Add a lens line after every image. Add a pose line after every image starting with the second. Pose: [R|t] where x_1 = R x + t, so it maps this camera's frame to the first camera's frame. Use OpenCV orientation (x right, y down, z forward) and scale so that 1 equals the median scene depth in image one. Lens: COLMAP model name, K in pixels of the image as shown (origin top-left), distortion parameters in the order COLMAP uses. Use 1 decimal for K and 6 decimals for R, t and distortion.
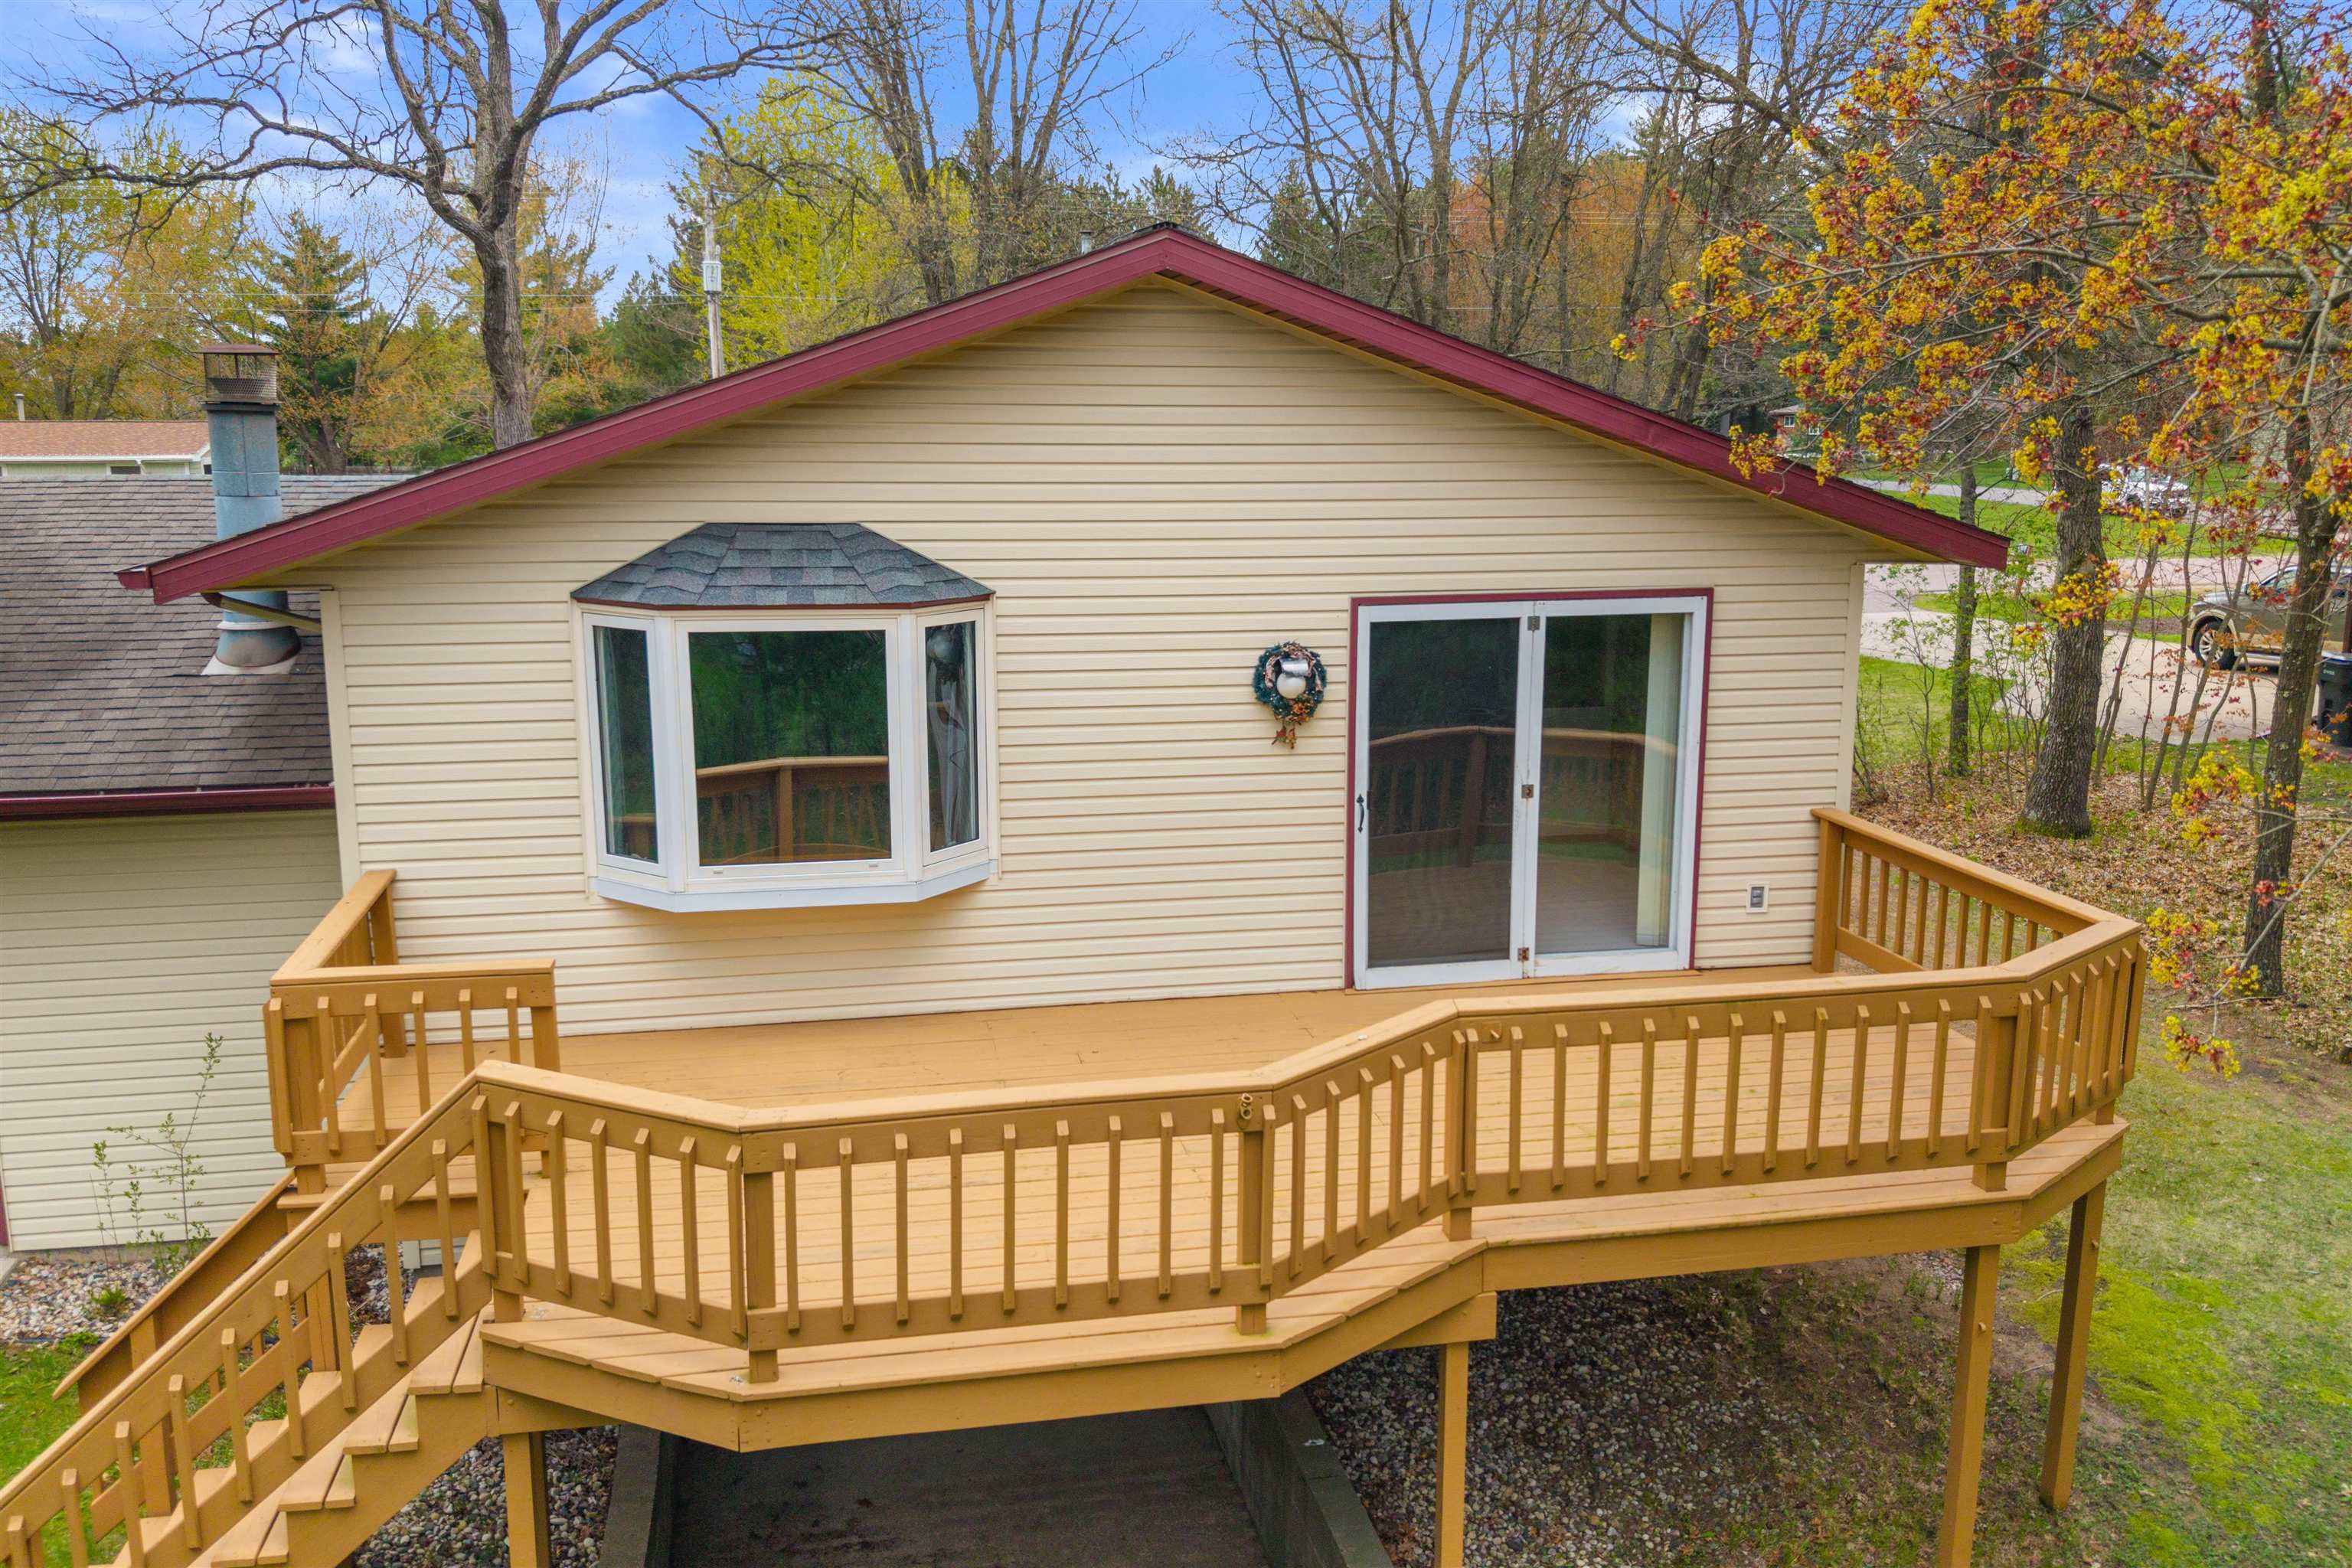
lens RADIAL K [[1890.2, 0, 1176.0], [0, 1890.2, 784.0], [0, 0, 1]] dist [0.061092, -0.112985]
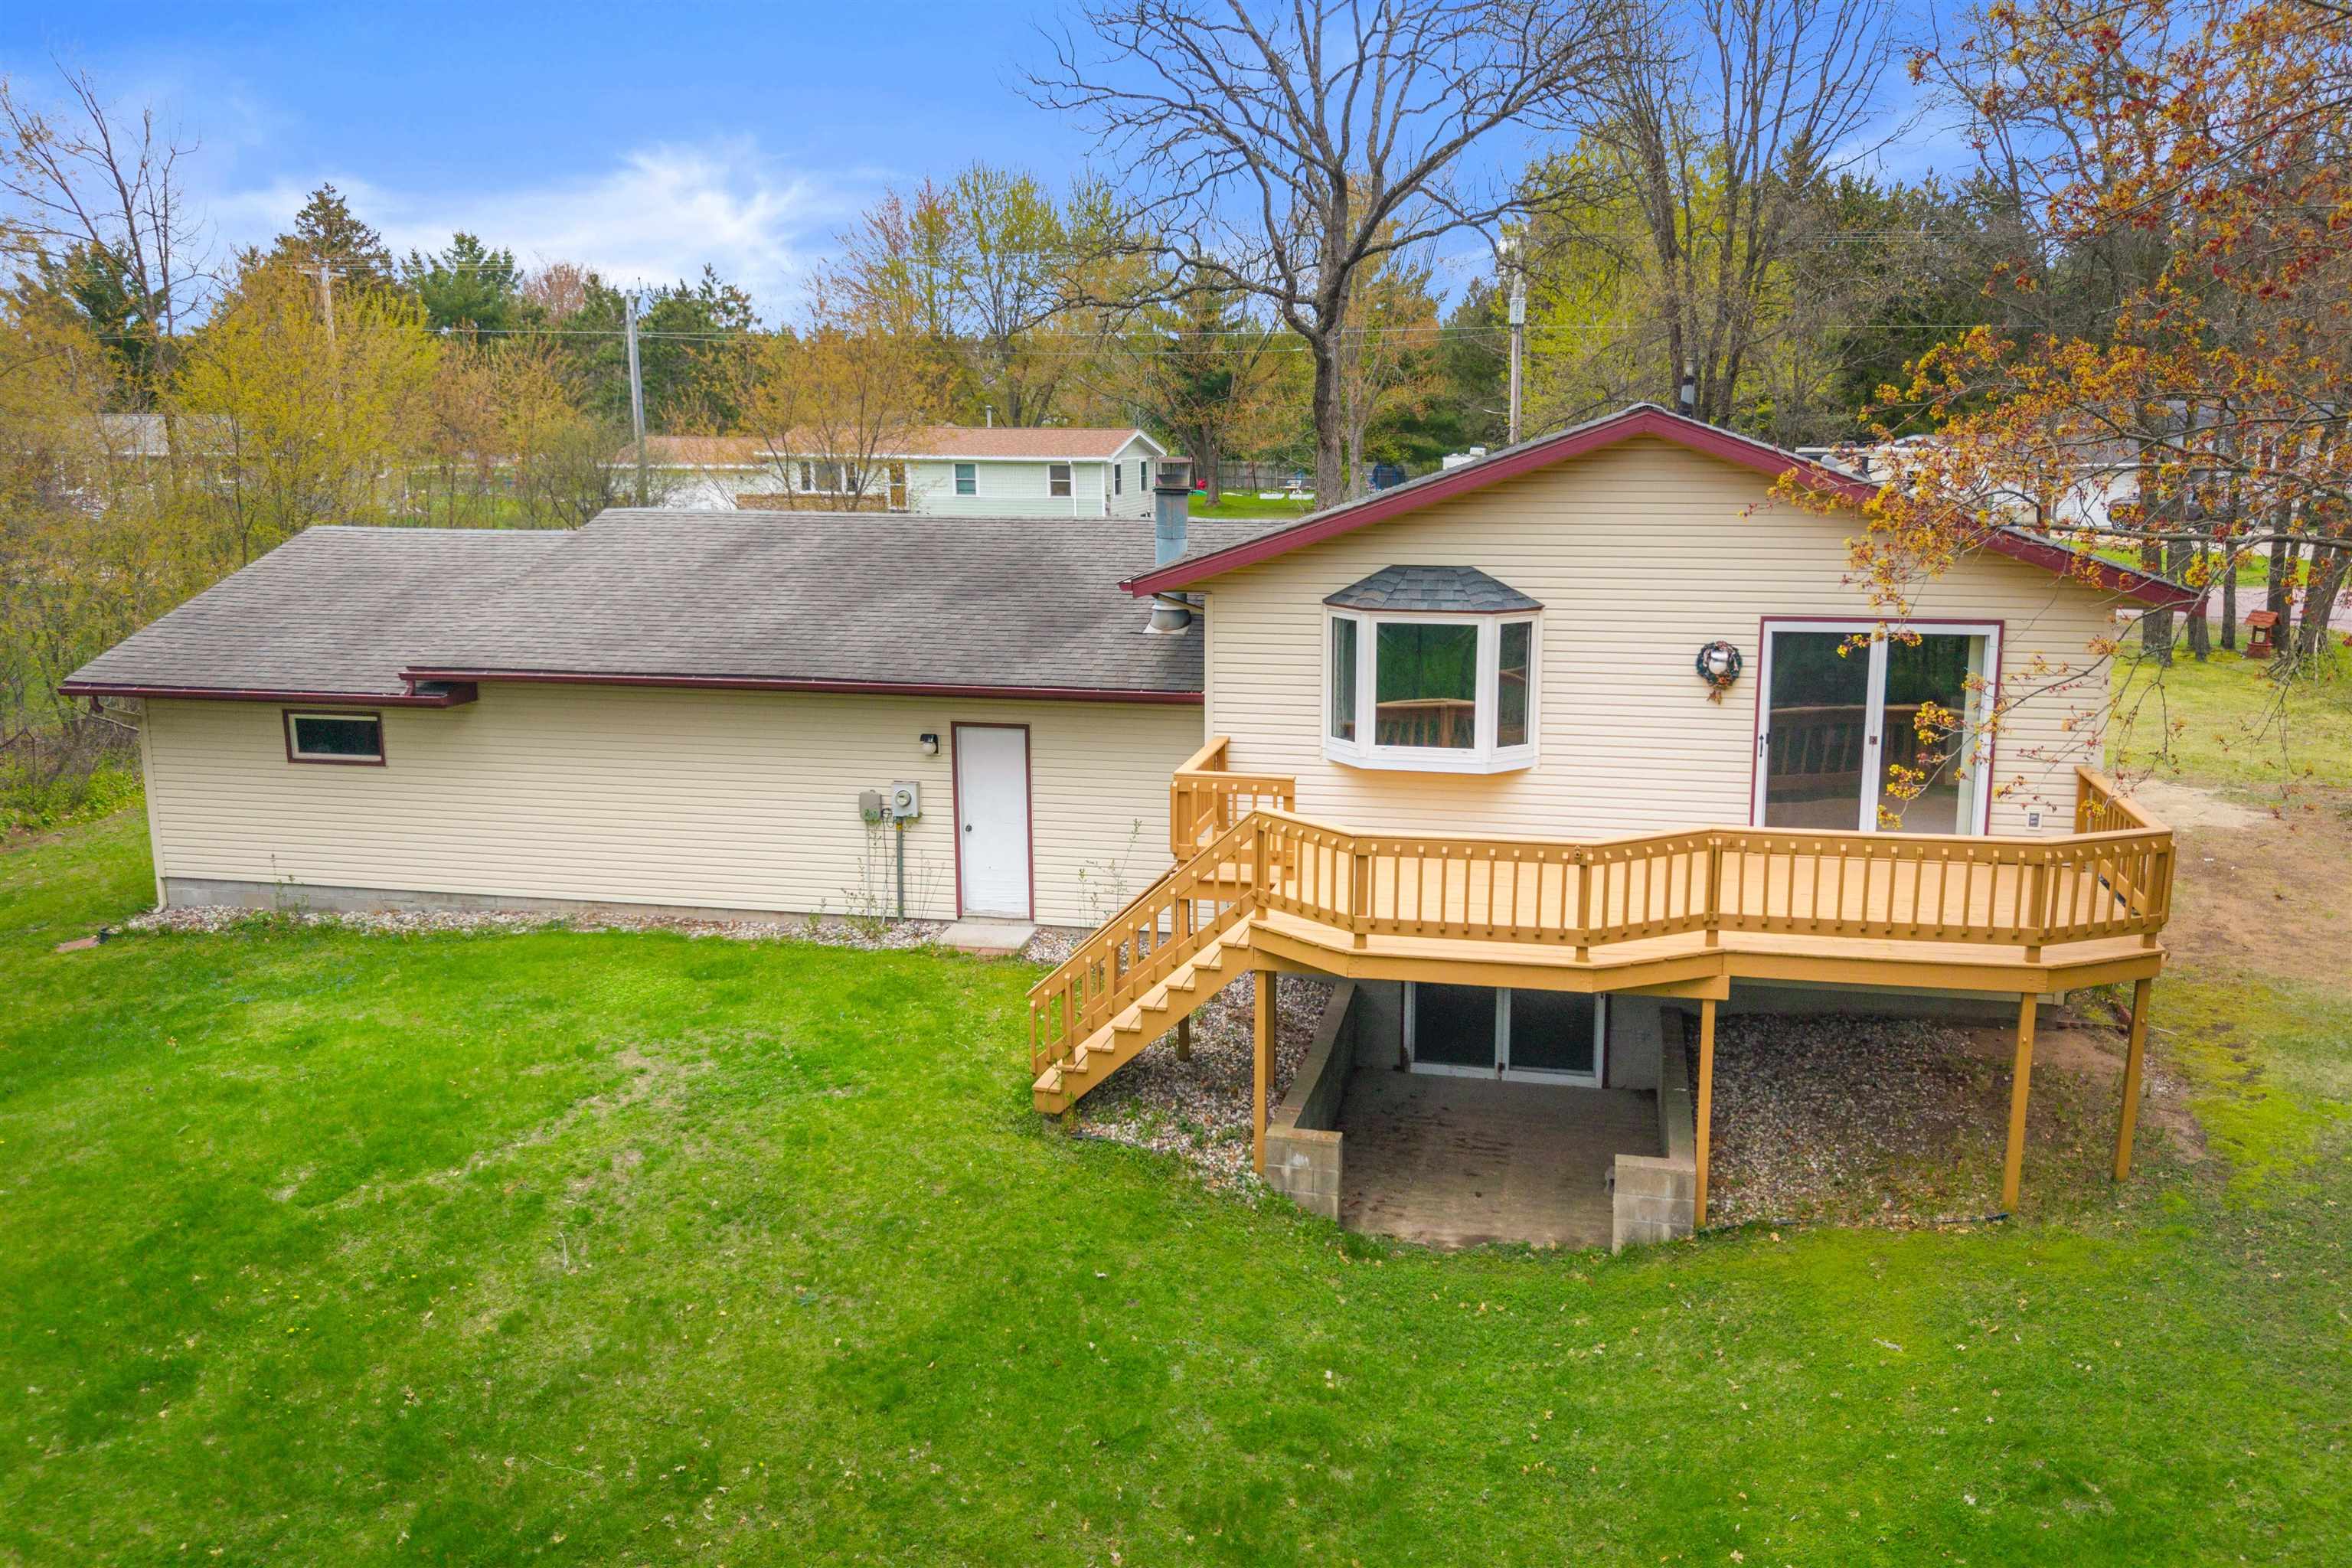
lens RADIAL K [[1893.3, 0, 1176.0], [0, 1893.3, 784.0], [0, 0, 1]] dist [-0.002345, -0.247224]
pose [[0.909883, 0.074510, -0.408119, 0.333508], [-0.069778, 0.997211, 0.026493, 0.044616], [0.408955, 0.004372, 0.912544, -0.789543]]
